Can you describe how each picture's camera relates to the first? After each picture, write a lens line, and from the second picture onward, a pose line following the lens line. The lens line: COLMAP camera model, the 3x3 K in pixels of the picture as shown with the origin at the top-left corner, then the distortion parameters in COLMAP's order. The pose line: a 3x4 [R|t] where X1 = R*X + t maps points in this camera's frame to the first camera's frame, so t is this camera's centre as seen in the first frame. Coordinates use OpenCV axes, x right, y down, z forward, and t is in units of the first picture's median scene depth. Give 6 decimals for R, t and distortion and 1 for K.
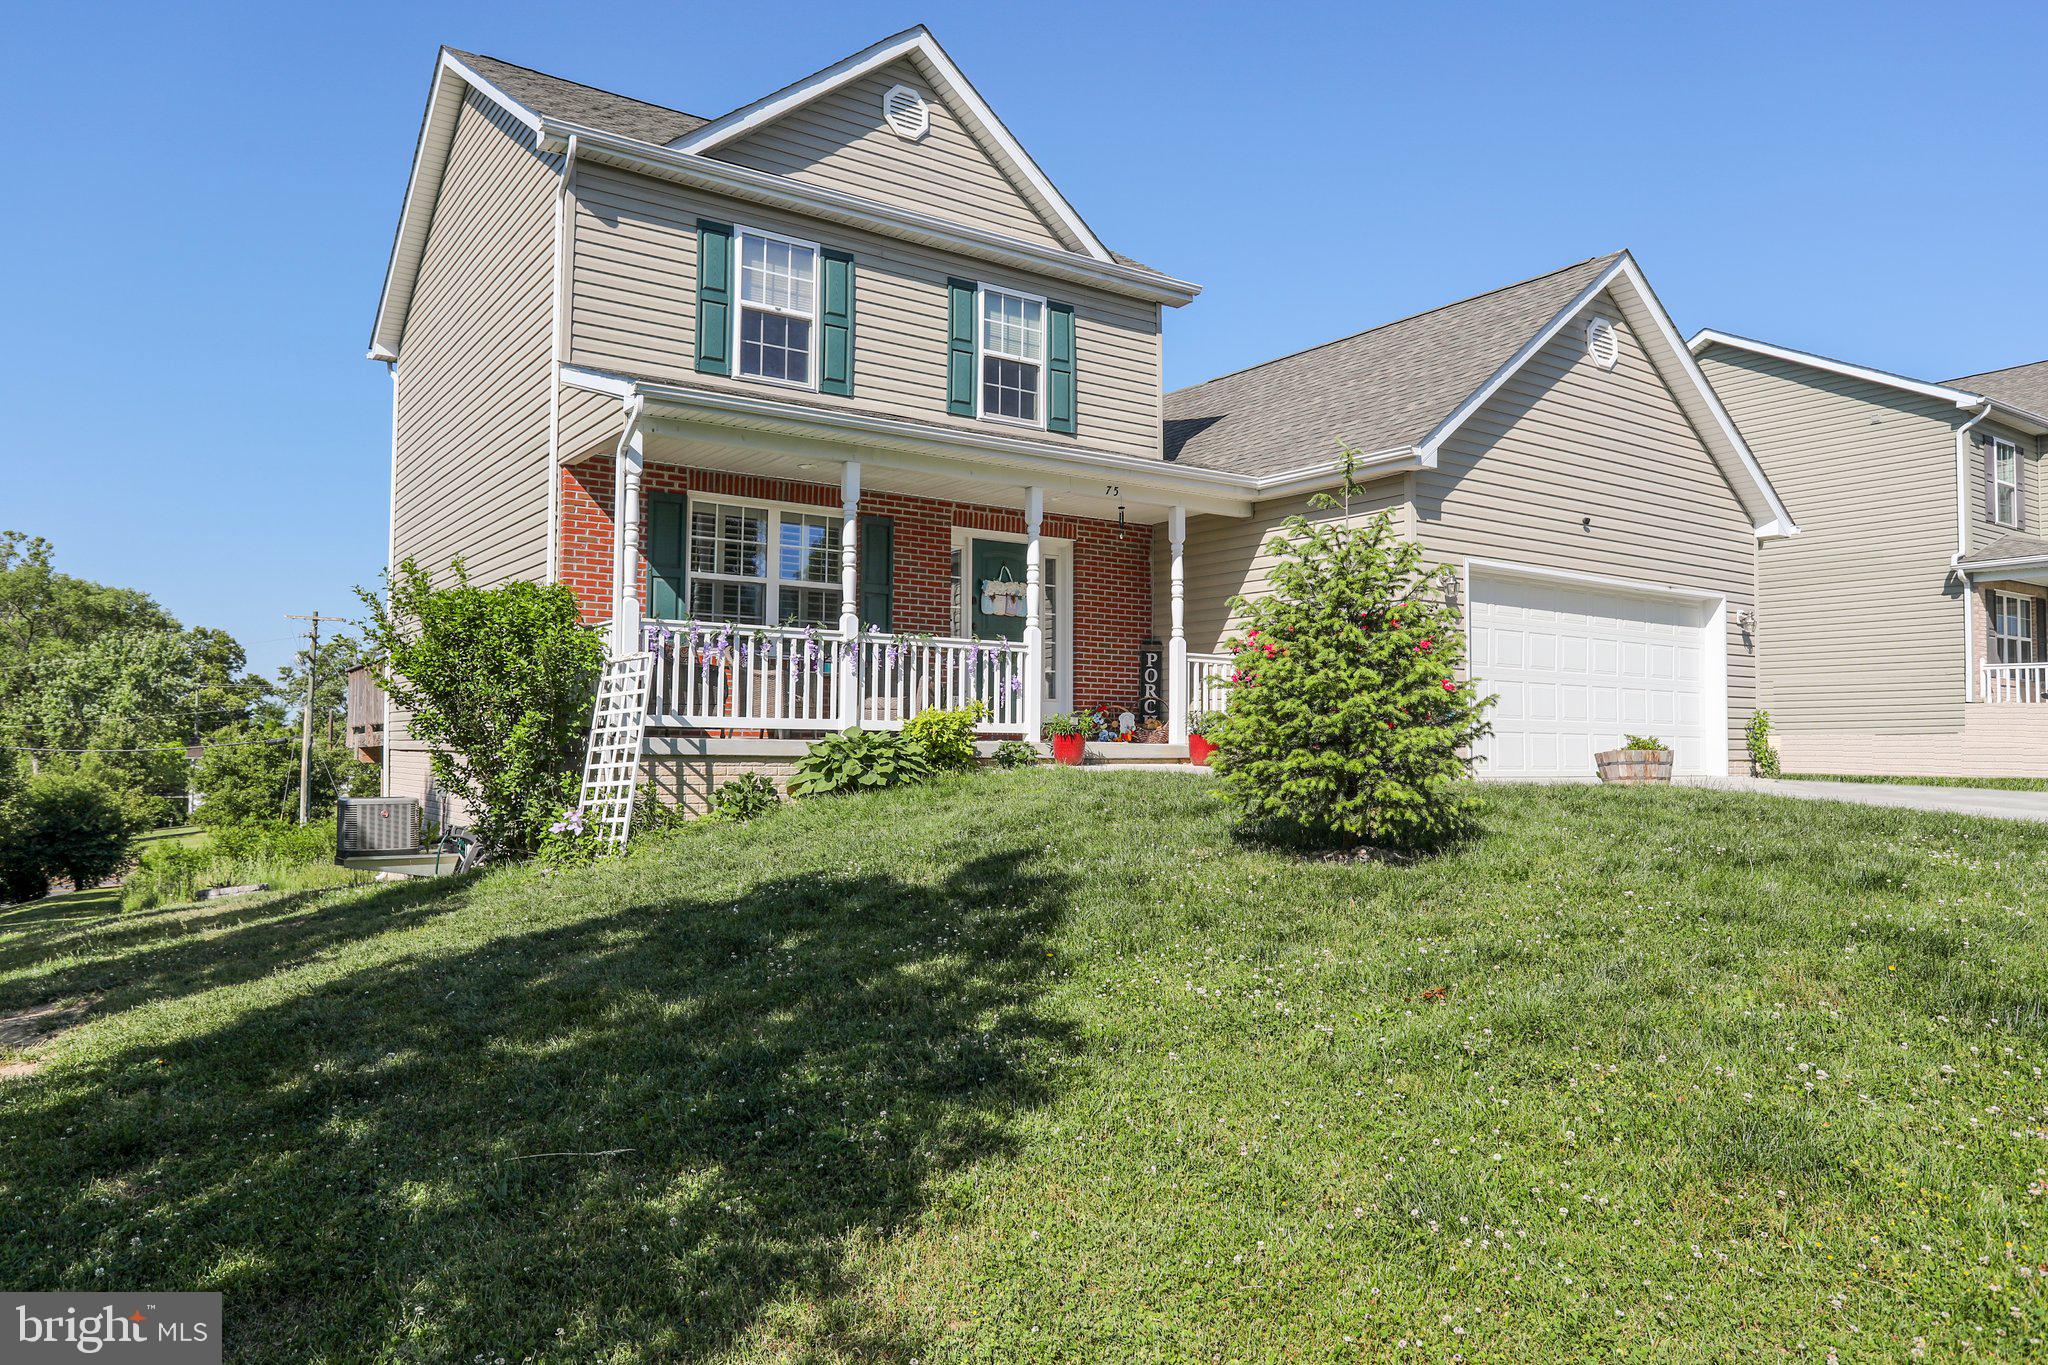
lens RADIAL K [[1384.0, 0, 1032.3], [0, 1384.0, 695.5], [0, 0, 1]] dist [-0.073242, 0.105159]
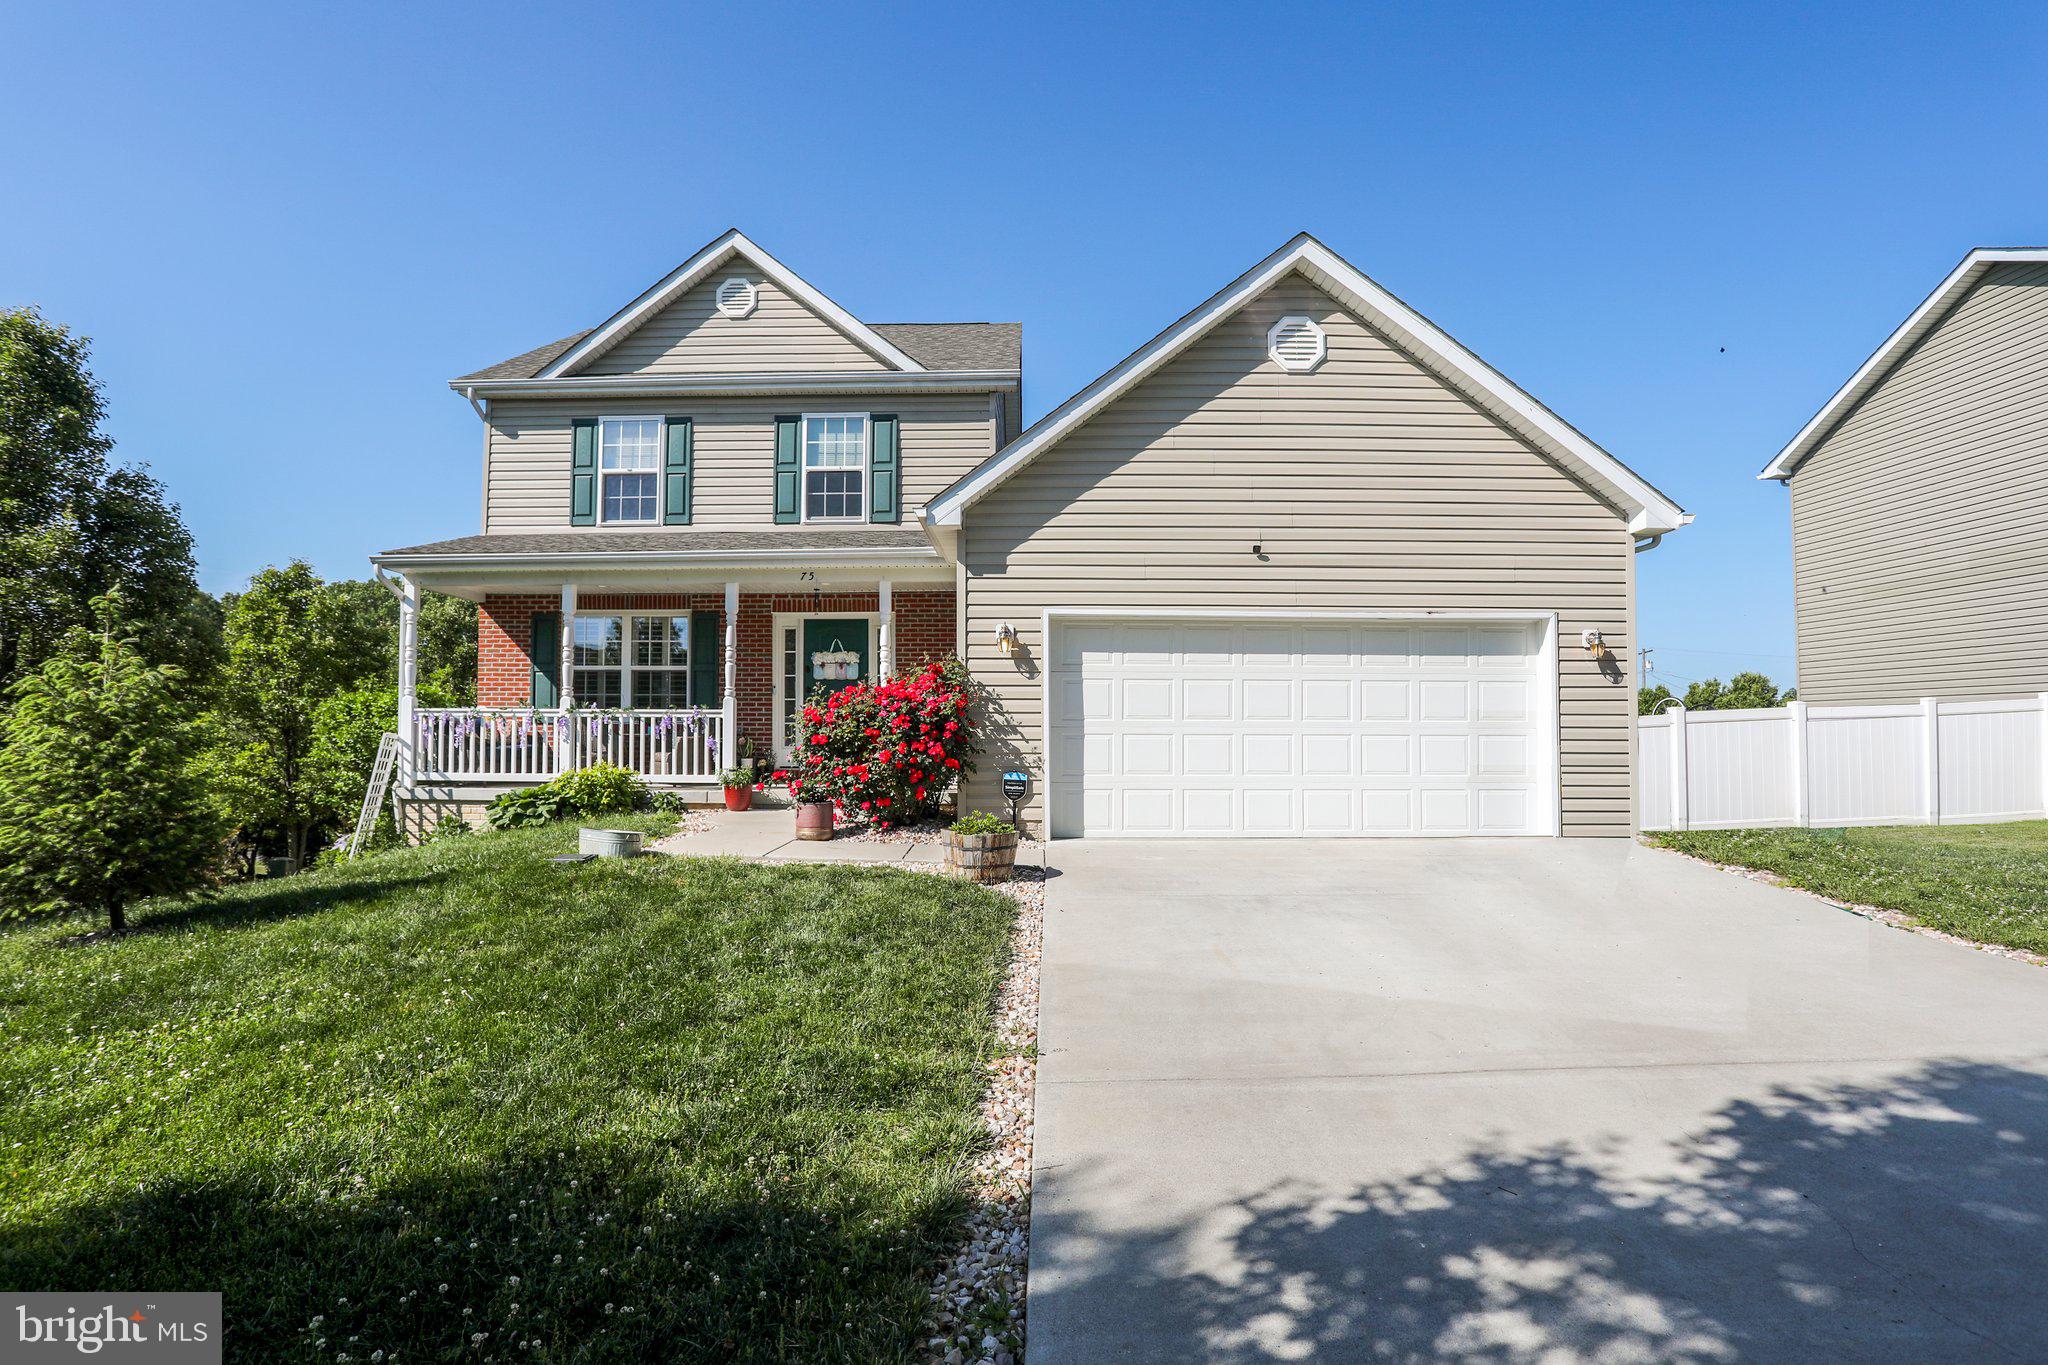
lens RADIAL K [[1015.5, 0, 1022.5], [0, 1015.5, 703.0], [0, 0, 1]] dist [-0.064450, 0.000031]
pose [[0.803556, -0.023927, -0.594748, 0.687596], [0.026057, 0.999648, -0.005010, -0.029953], [0.594658, -0.011472, 0.803897, 0.400020]]
